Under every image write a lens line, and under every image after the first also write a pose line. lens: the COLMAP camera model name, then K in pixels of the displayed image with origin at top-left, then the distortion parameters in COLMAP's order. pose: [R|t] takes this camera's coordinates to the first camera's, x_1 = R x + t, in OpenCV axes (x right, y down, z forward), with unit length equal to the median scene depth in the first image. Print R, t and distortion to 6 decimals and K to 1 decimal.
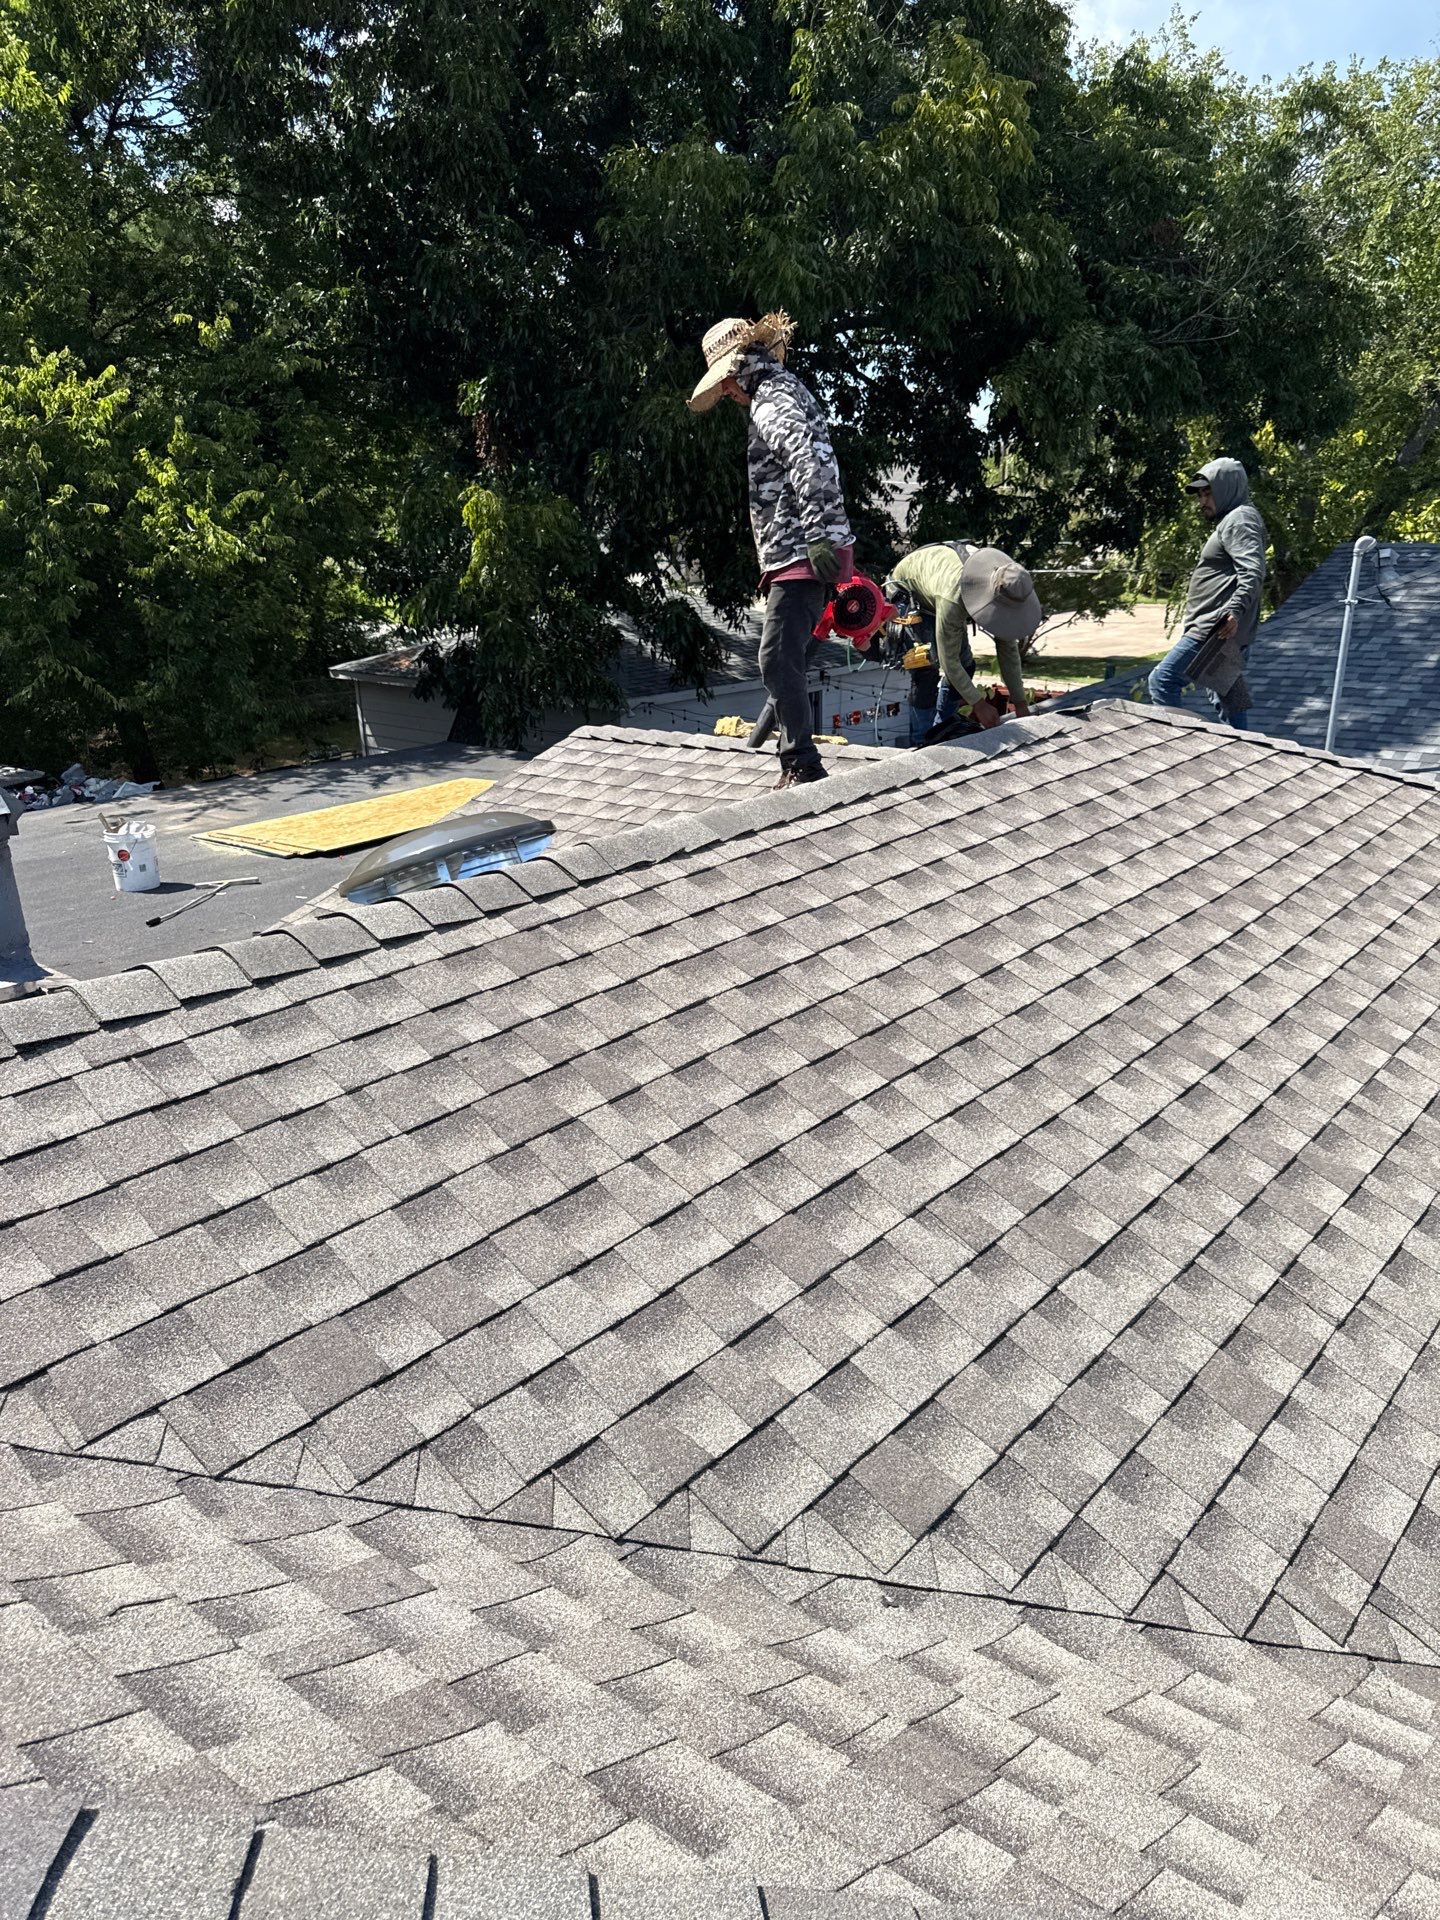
lens RADIAL K [[1349.7, 0, 720.0], [0, 1349.7, 960.0], [0, 0, 1]] dist [-0.009078, 0.002665]
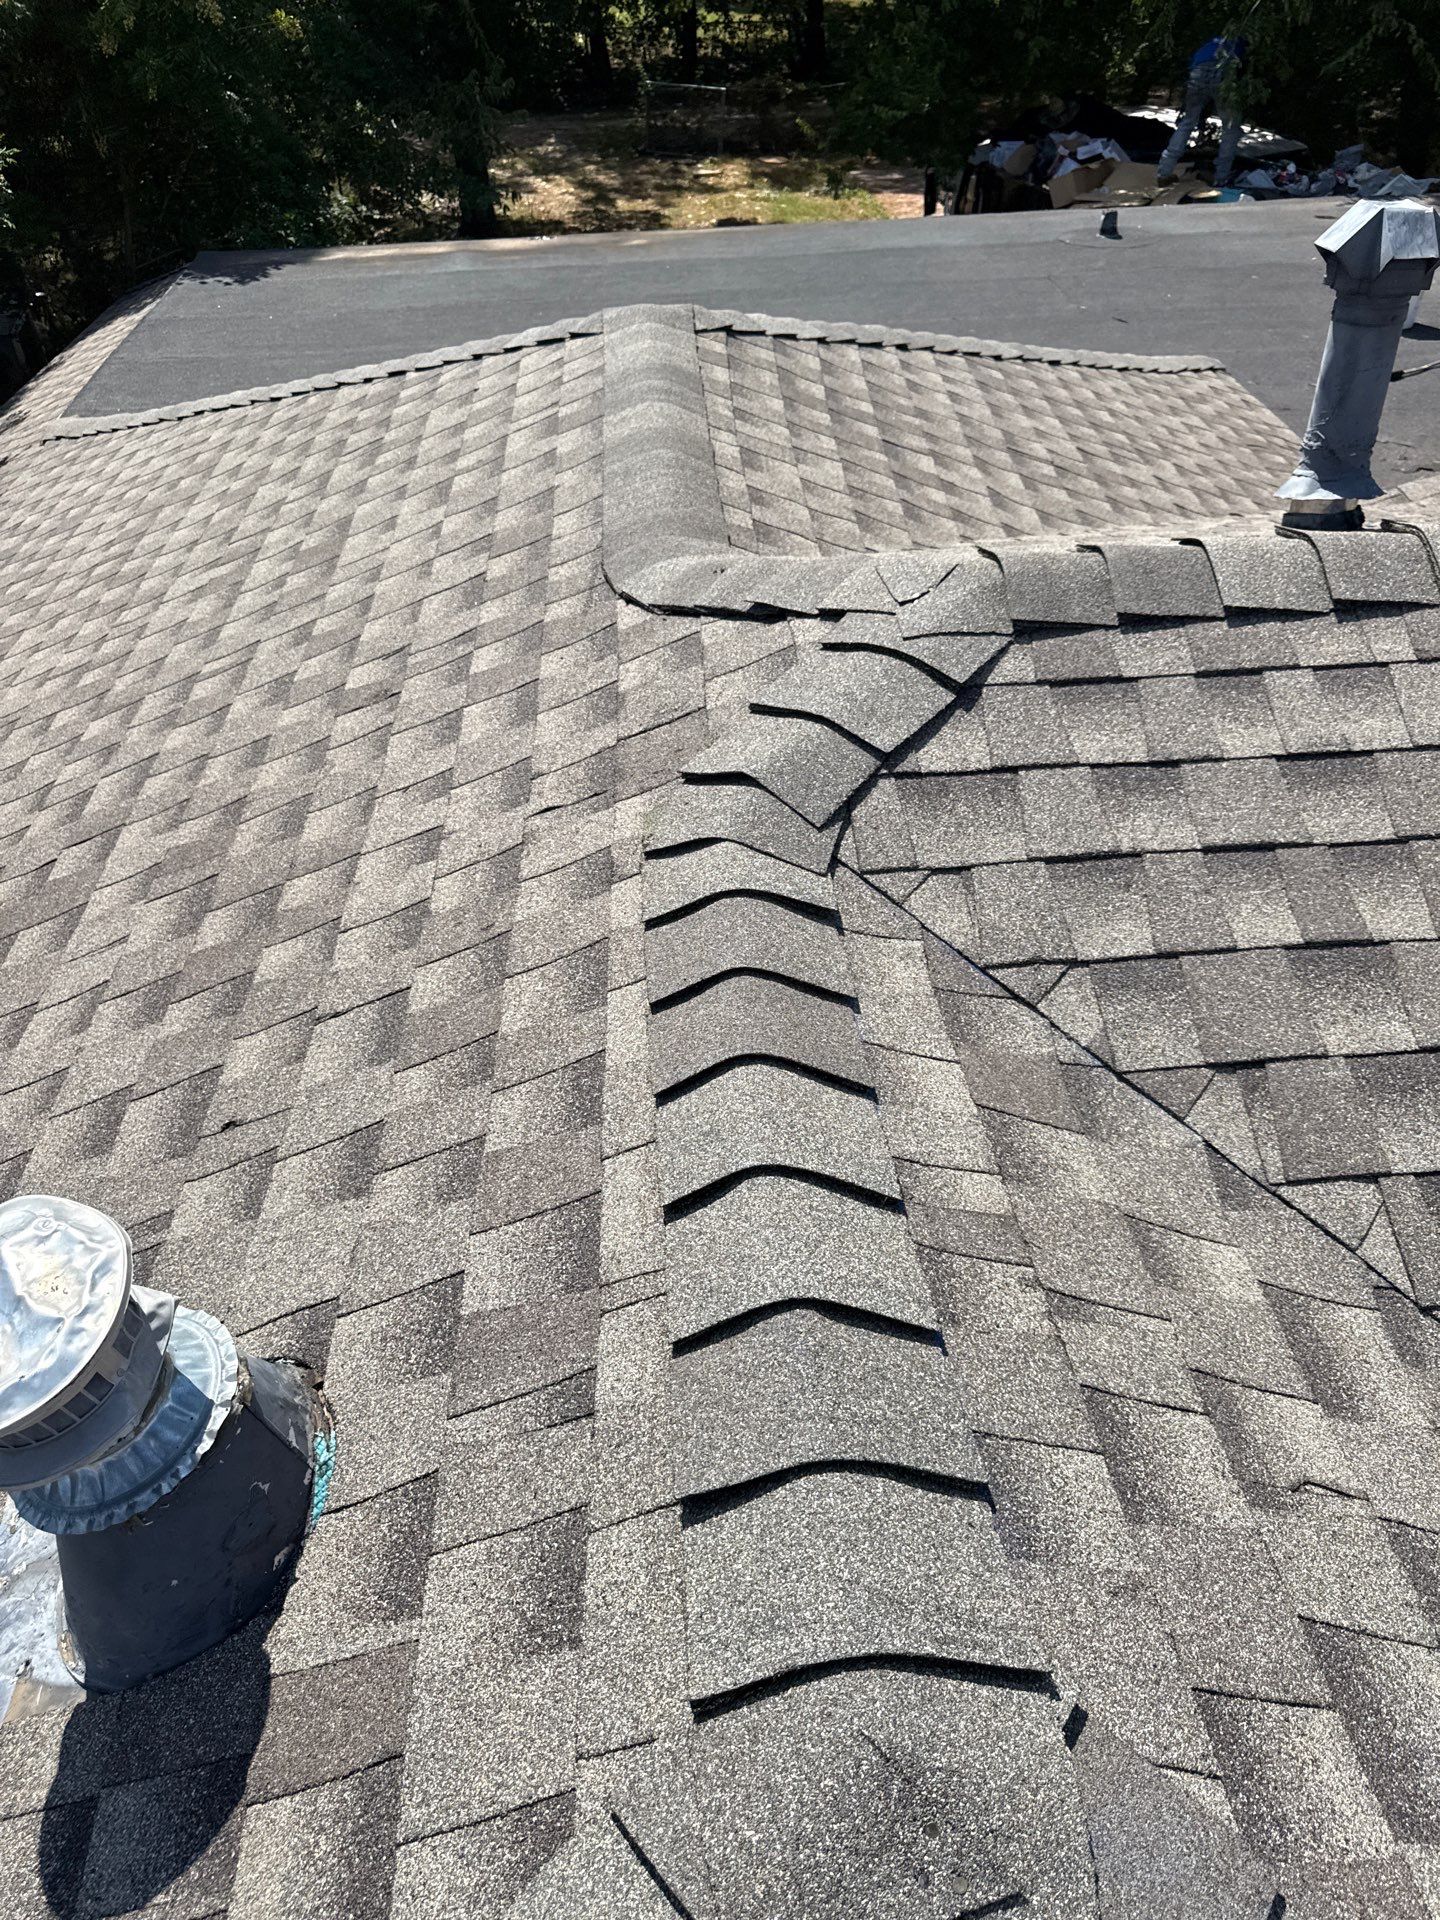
lens RADIAL K [[1349.7, 0, 720.0], [0, 1349.7, 960.0], [0, 0, 1]] dist [-0.009078, 0.002665]
pose [[0.690898, 0.464971, -0.553590, -0.301236], [-0.210734, 0.862008, 0.461014, -0.047941], [0.691557, -0.201853, 0.693545, 0.226876]]
